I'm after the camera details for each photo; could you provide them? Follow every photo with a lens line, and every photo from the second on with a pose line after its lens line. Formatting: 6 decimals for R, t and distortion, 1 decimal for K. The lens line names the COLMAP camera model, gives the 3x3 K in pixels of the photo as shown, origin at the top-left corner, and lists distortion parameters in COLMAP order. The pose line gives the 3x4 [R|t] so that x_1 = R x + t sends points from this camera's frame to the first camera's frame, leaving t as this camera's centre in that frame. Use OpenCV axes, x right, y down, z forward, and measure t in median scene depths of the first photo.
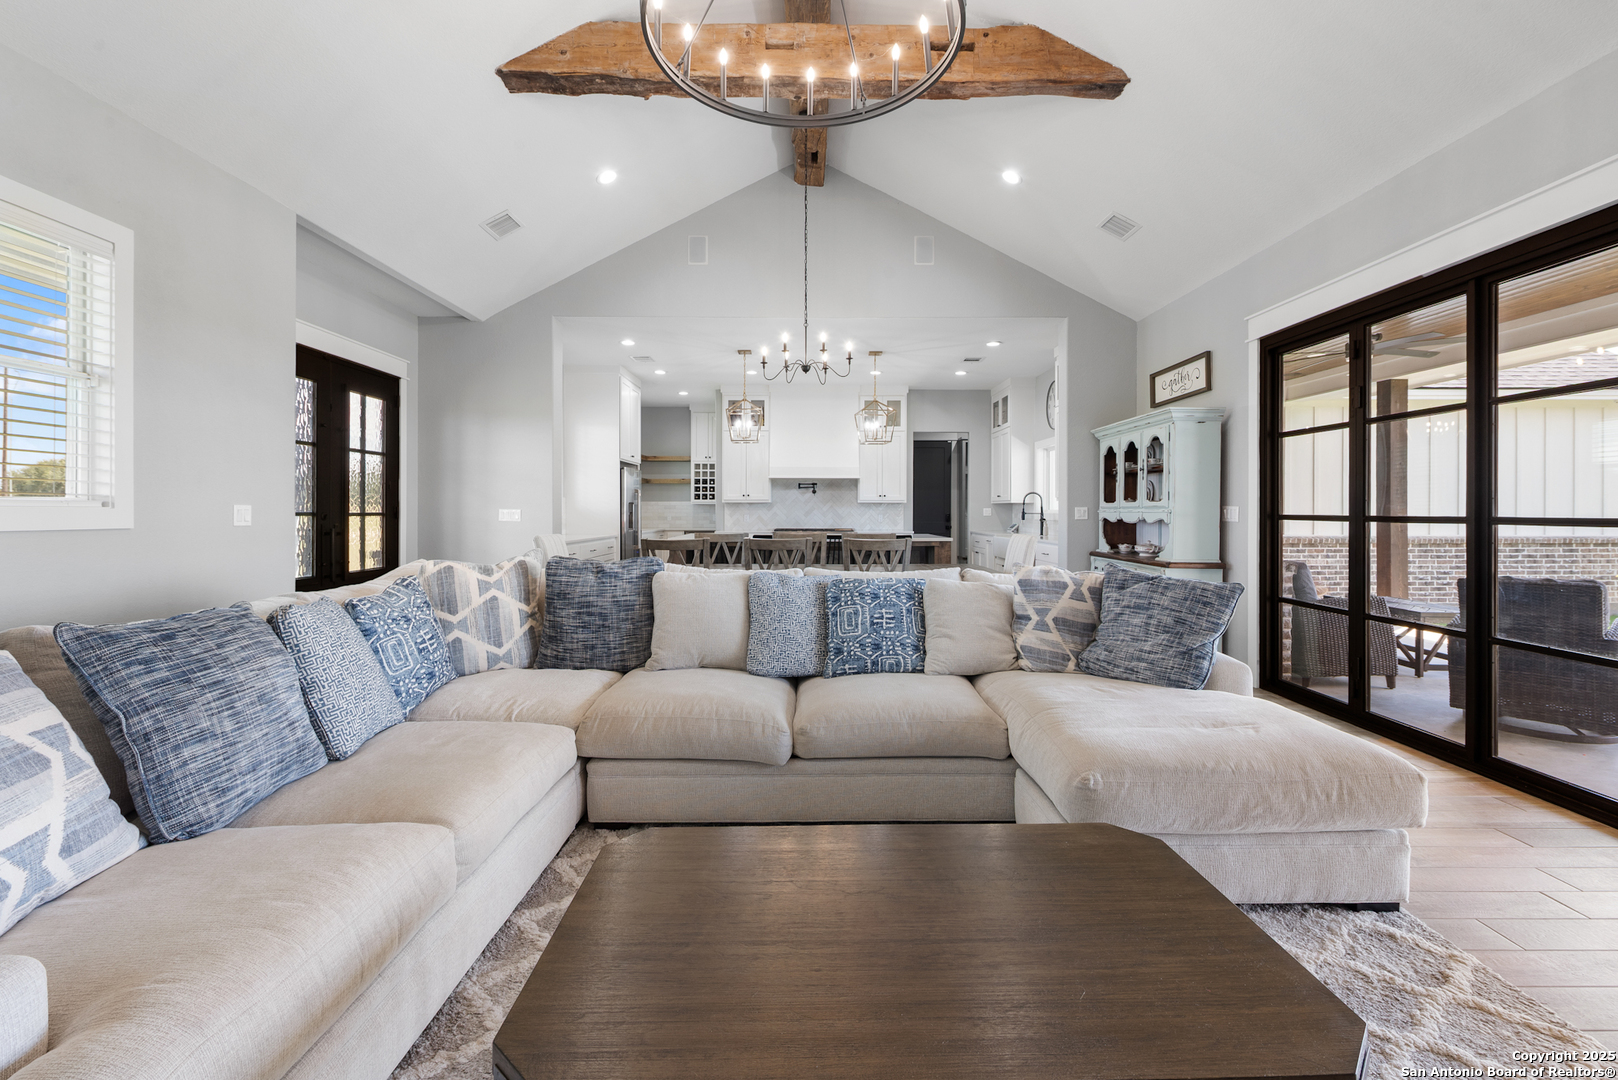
lens RADIAL K [[715.8, 0, 819.5], [0, 715.8, 516.2], [0, 0, 1]] dist [0.010706, -0.002657]
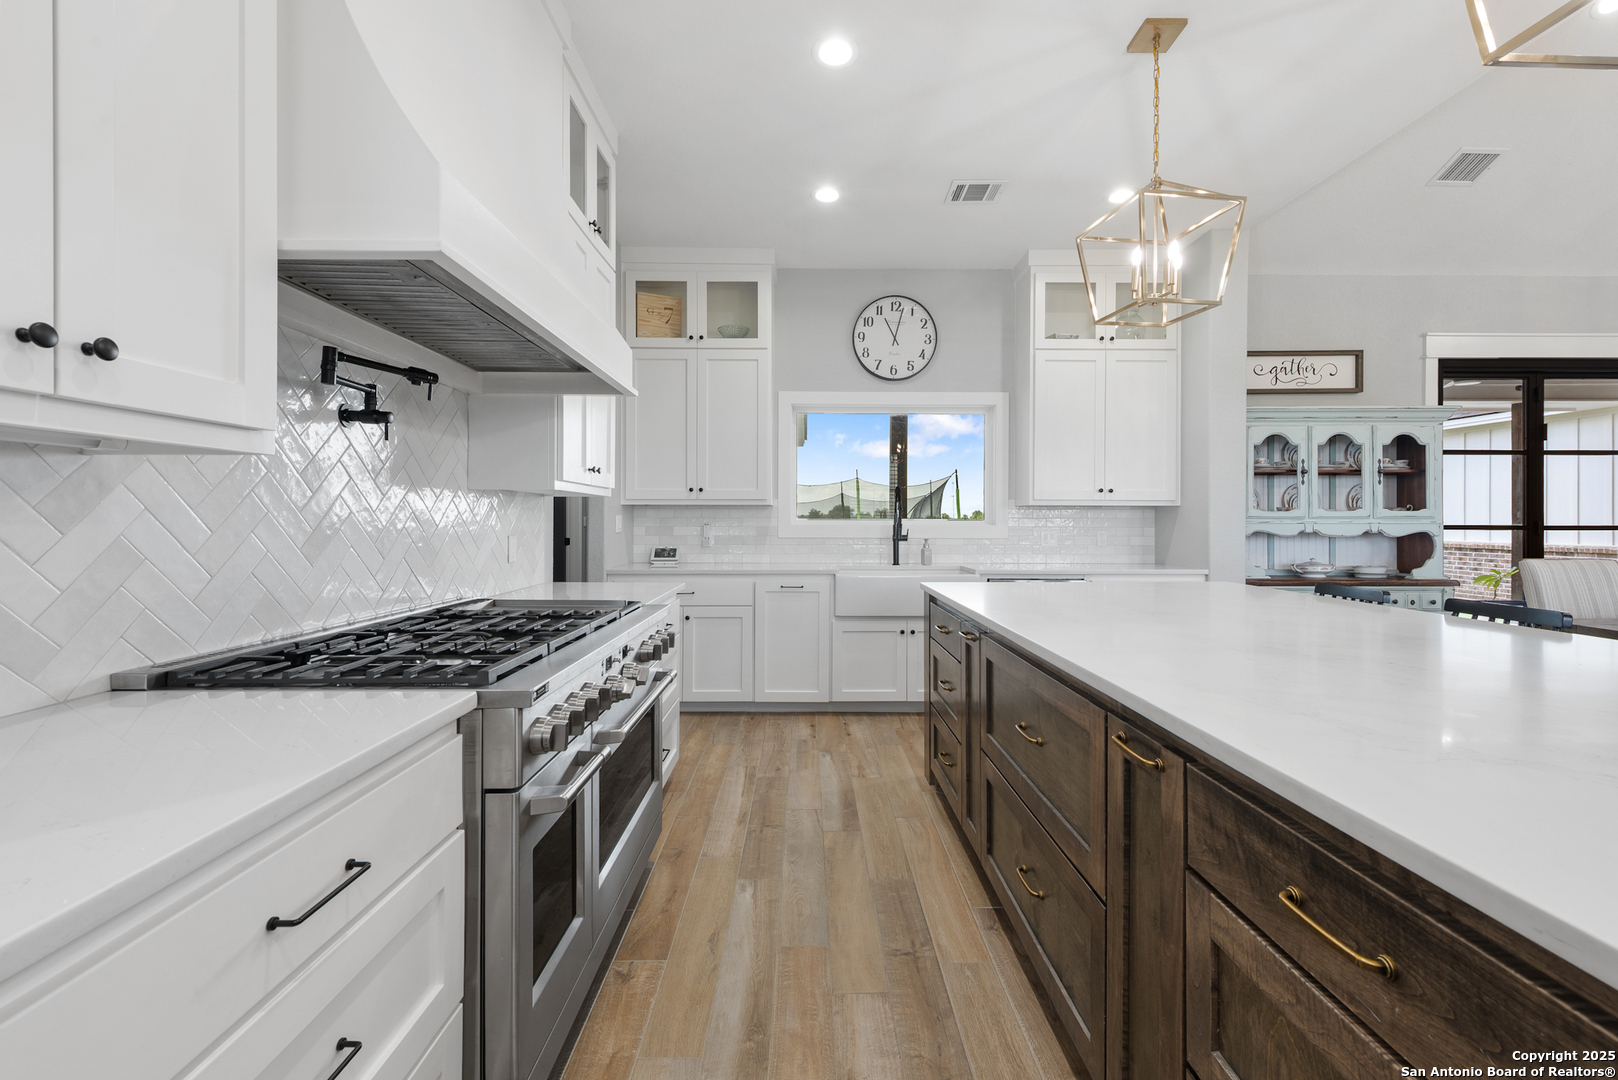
lens RADIAL K [[683.5, 0, 818.0], [0, 683.5, 518.5], [0, 0, 1]] dist [0.013875, -0.001758]
pose [[-0.015100, -0.000496, 0.999886, -0.322504], [0.006130, 0.999981, 0.000589, -0.015202], [-0.999867, 0.006138, -0.015096, 1.609687]]
